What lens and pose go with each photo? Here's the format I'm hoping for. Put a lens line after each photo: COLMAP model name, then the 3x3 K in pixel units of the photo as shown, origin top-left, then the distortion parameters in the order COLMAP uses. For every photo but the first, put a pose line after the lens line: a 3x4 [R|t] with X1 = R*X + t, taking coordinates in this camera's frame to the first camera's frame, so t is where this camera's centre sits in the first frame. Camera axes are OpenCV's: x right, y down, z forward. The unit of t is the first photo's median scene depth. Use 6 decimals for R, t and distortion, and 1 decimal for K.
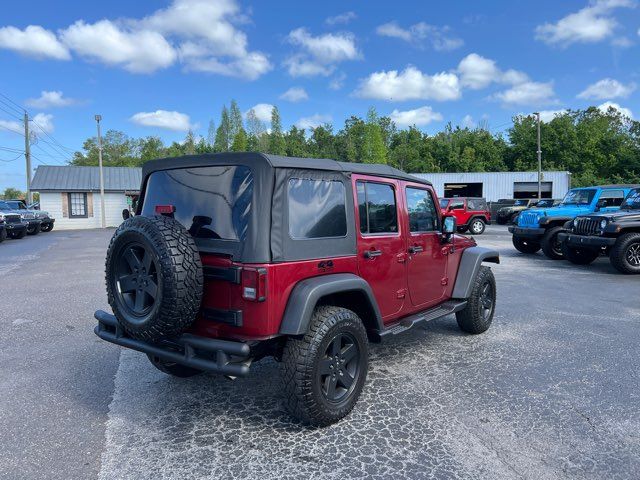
lens RADIAL K [[494.0, 0, 325.9], [0, 494.0, 239.5], [0, 0, 1]] dist [0.053335, -0.062284]
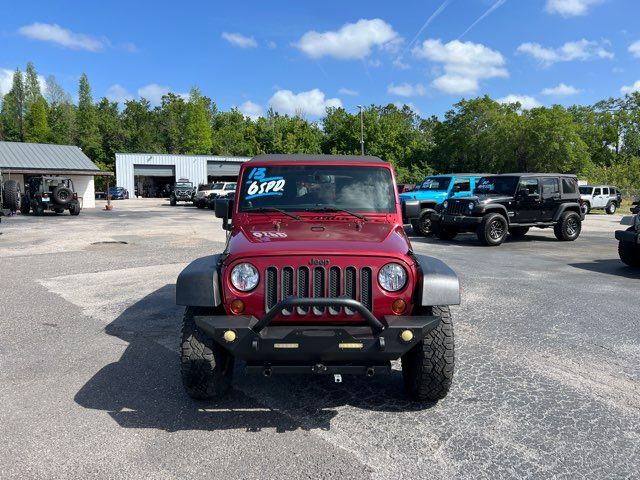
lens RADIAL K [[486.3, 0, 348.6], [0, 486.3, 240.5], [0, 0, 1]] dist [0.060187, -0.071079]
pose [[0.923606, -0.028654, 0.382271, -0.598000], [0.014713, 0.999117, 0.039343, 0.007470], [-0.383061, -0.030713, 0.923212, 0.035585]]
